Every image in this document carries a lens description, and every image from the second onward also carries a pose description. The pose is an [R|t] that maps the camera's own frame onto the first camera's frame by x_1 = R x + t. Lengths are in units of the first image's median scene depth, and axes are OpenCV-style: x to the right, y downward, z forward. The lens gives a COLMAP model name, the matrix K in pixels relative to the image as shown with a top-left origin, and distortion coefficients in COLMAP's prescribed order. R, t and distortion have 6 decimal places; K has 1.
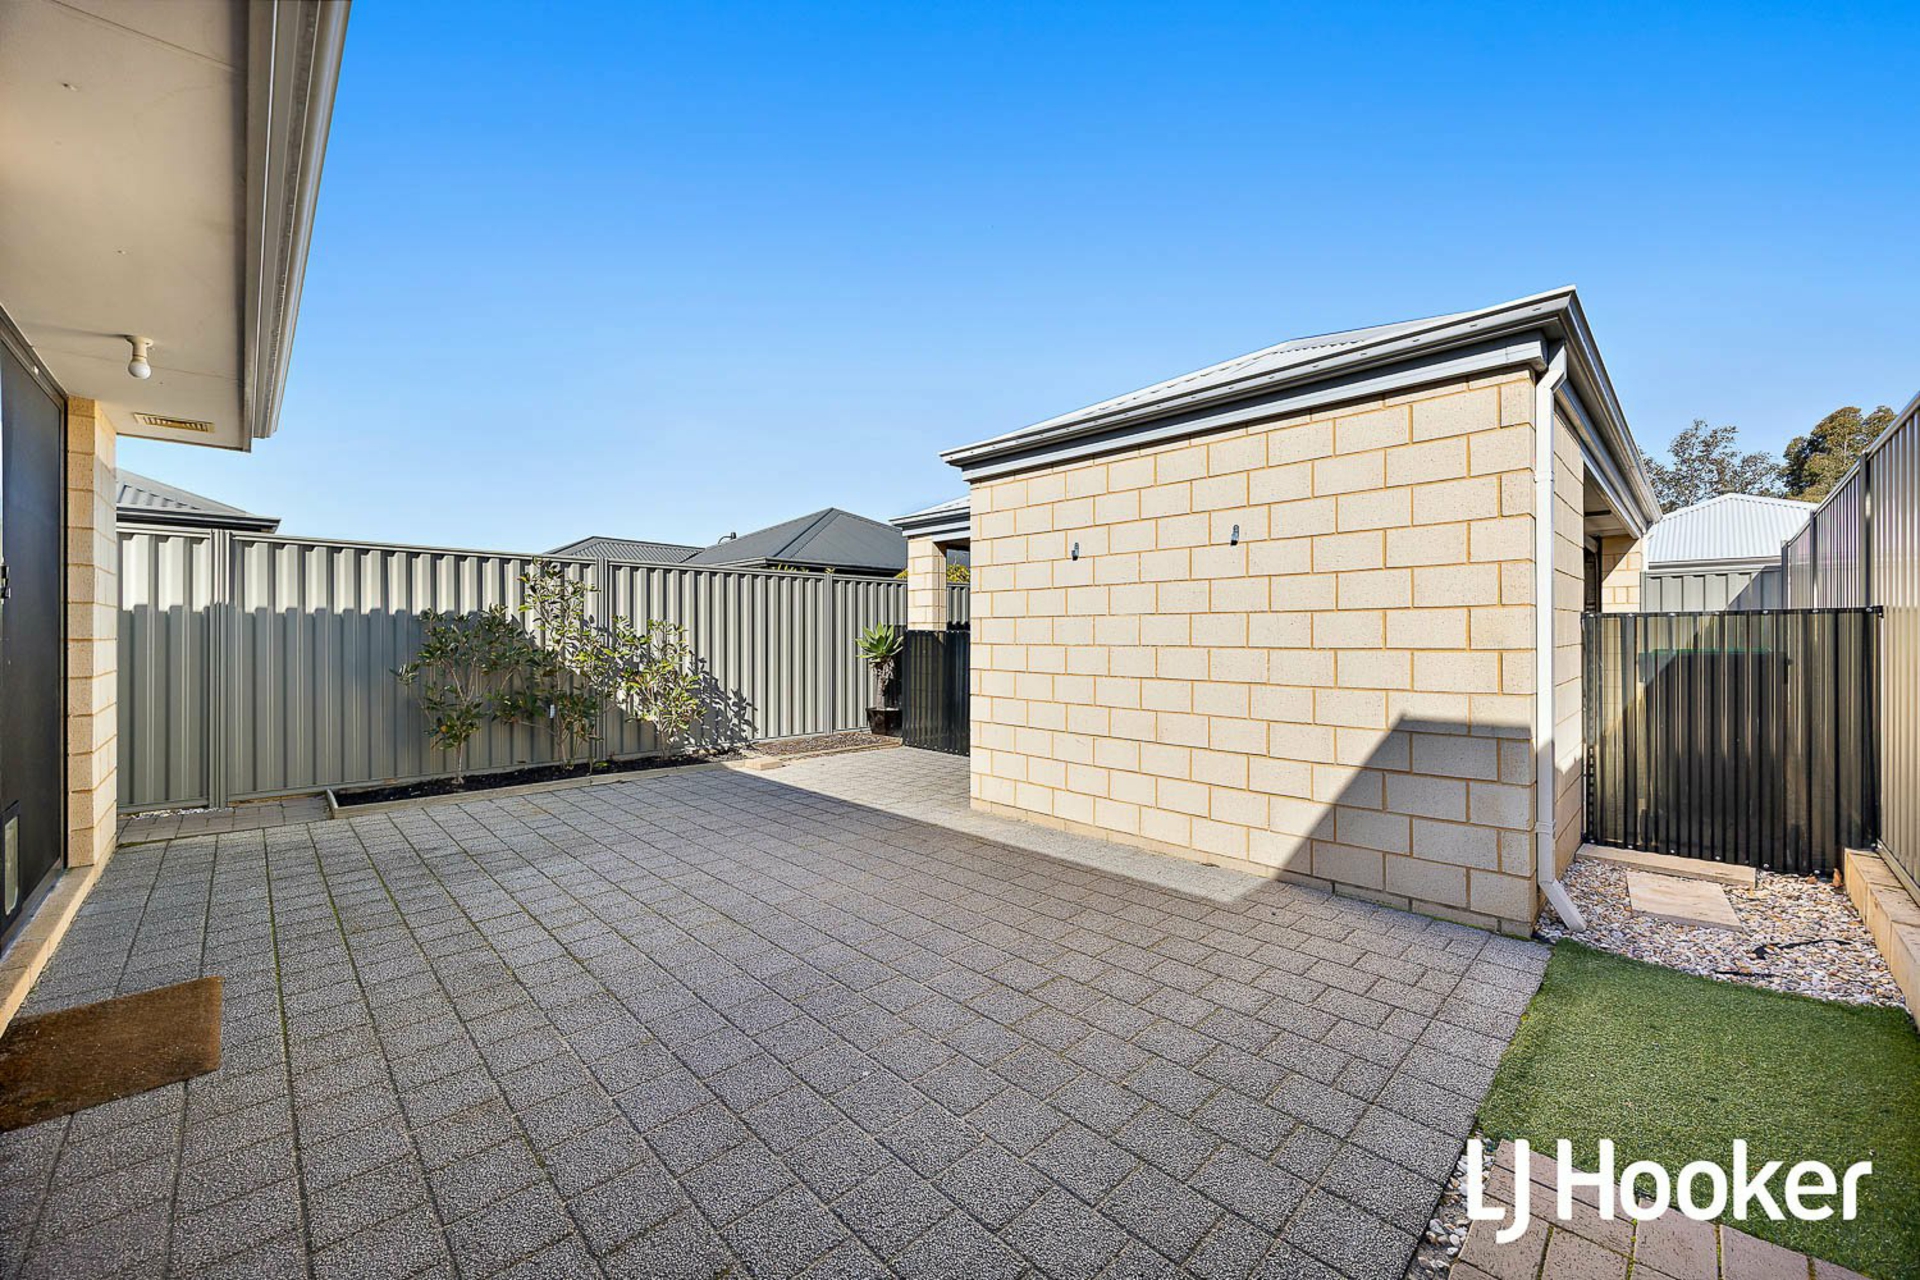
lens RADIAL K [[735.9, 0, 953.1], [0, 735.9, 629.4], [0, 0, 1]] dist [-0.001210, -0.000831]
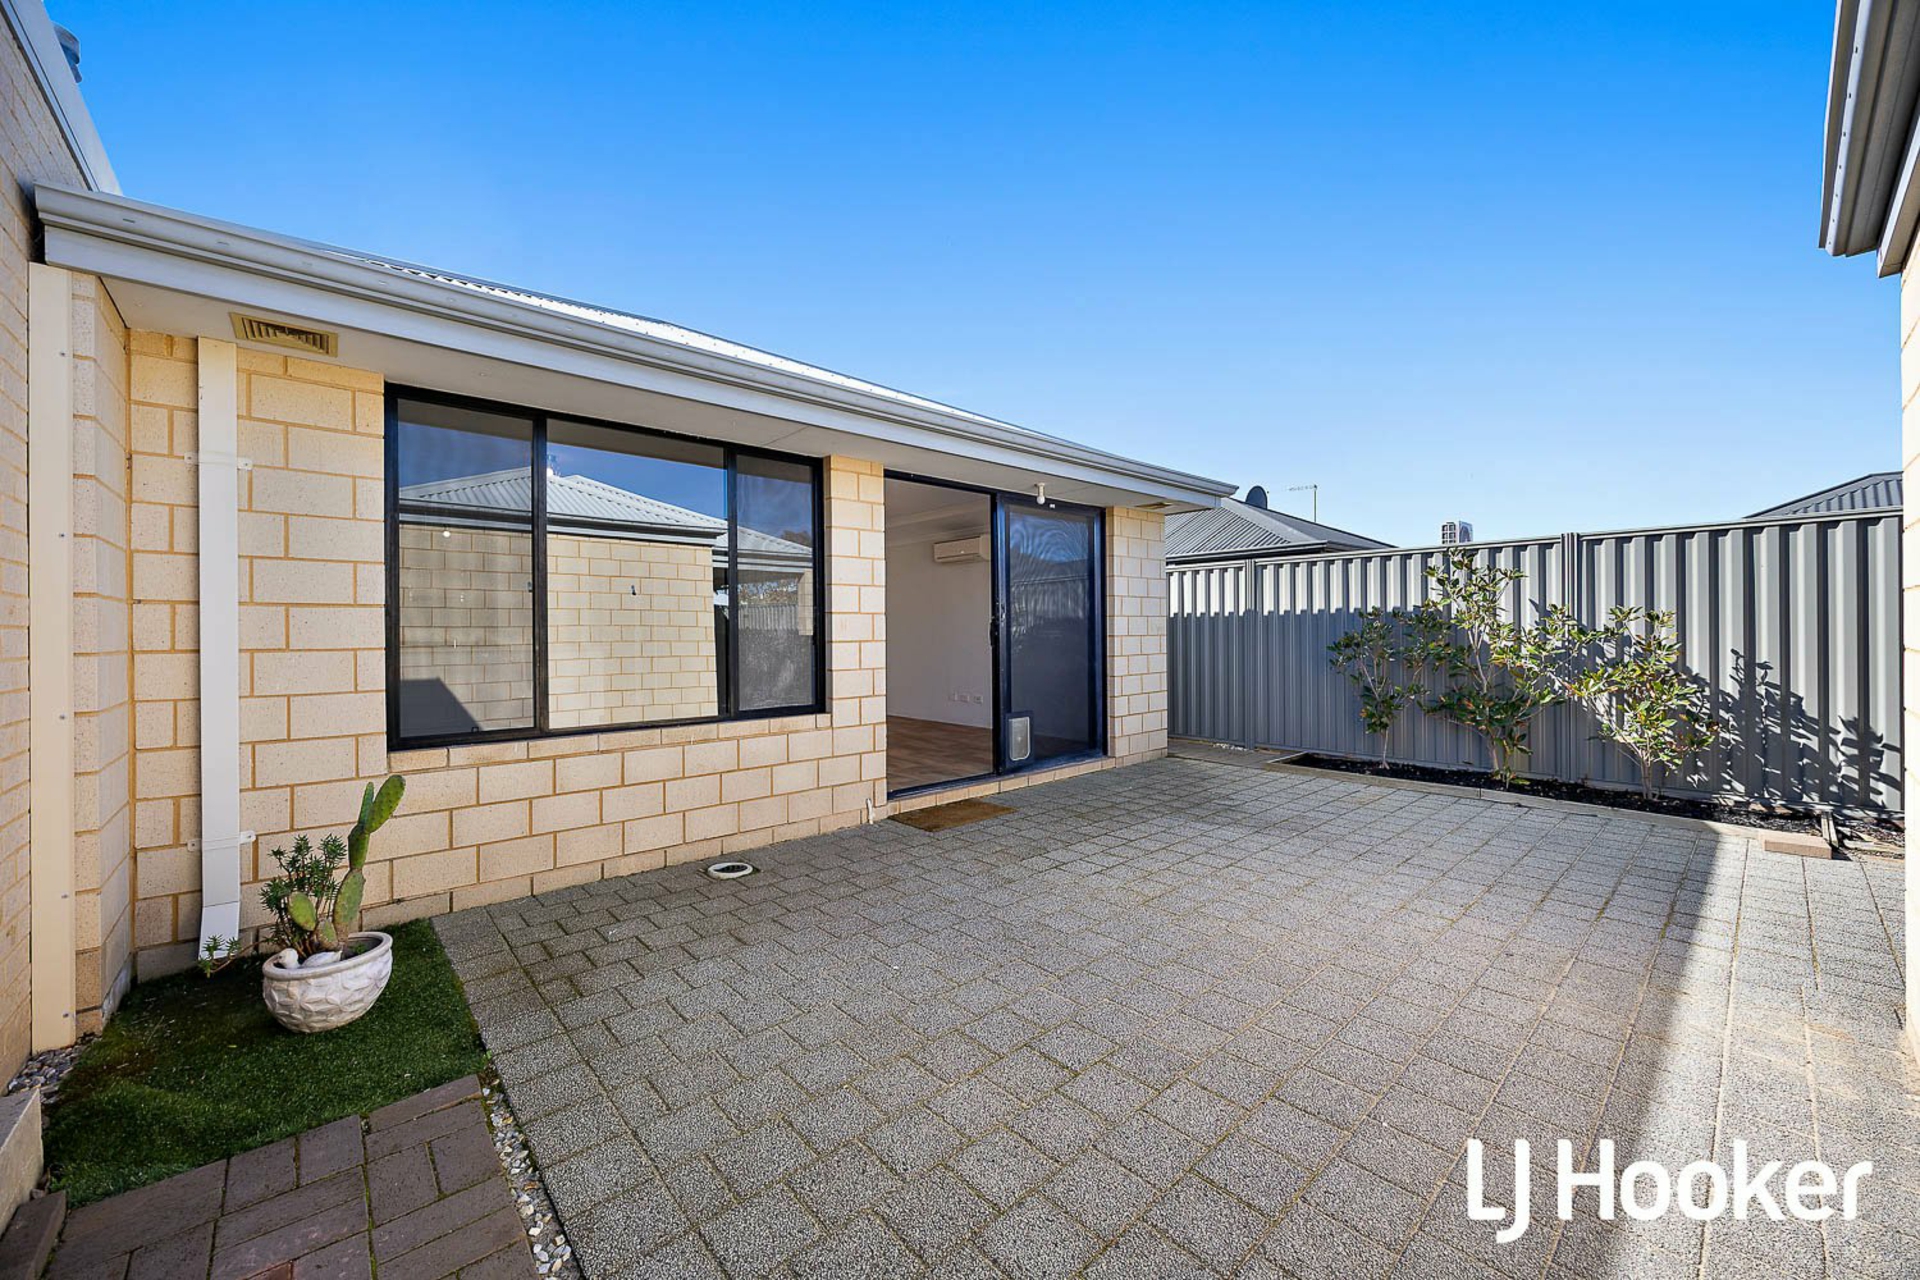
lens RADIAL K [[733.8, 0, 949.1], [0, 733.8, 631.7], [0, 0, 1]] dist [-0.001664, -0.008378]
pose [[-0.055493, -0.001597, -0.998458, 0.470993], [0.017334, 0.999846, -0.002563, 0.002289], [0.998309, -0.017450, -0.055457, 0.466259]]
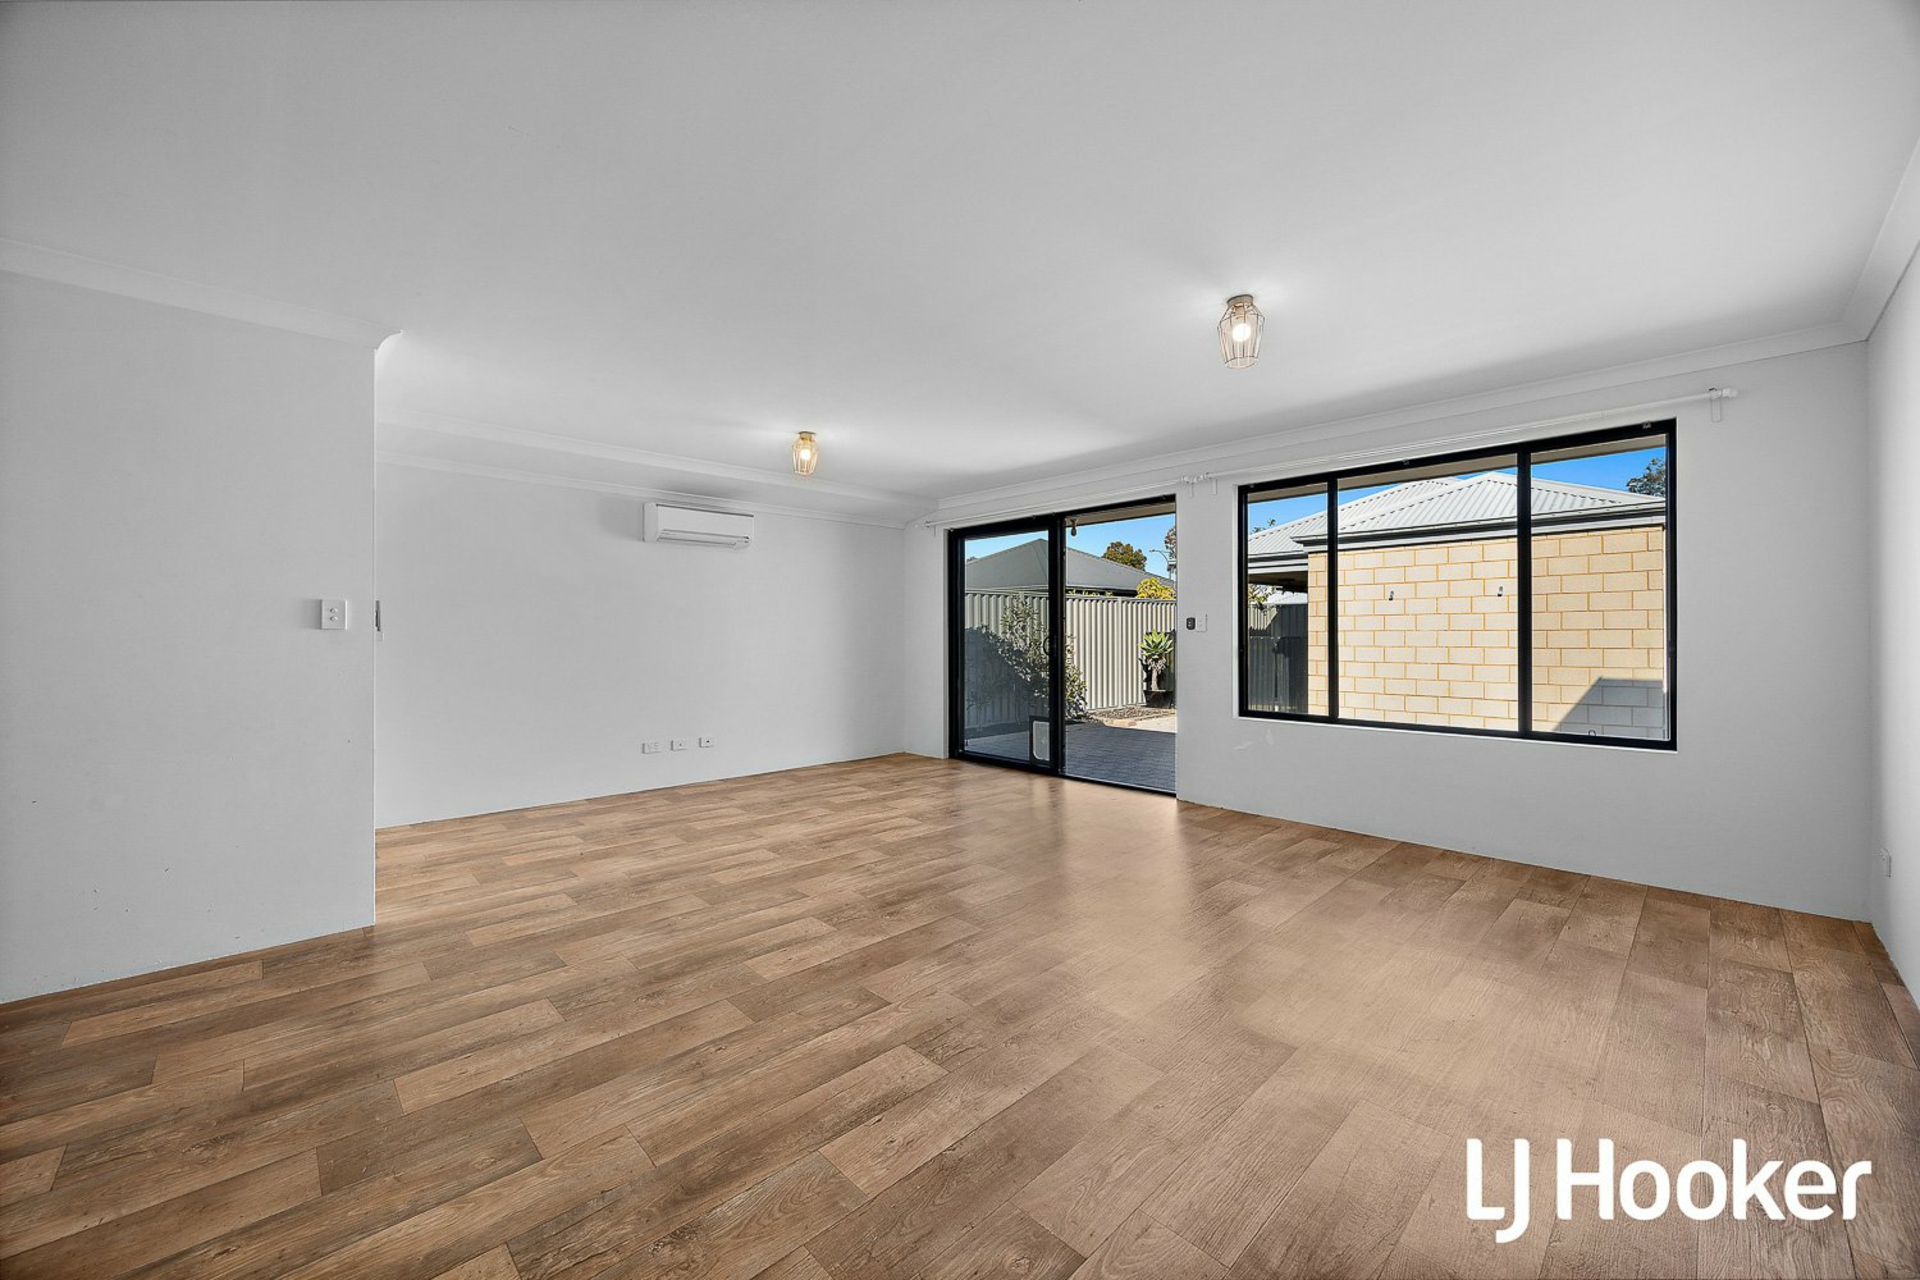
lens RADIAL K [[735.9, 0, 953.1], [0, 735.9, 629.4], [0, 0, 1]] dist [-0.001210, -0.000831]
pose [[0.999991, -0.003152, -0.002928, -0.813574], [0.003155, 0.999994, 0.001155, -0.023799], [0.002925, -0.001164, 0.999995, -0.743591]]
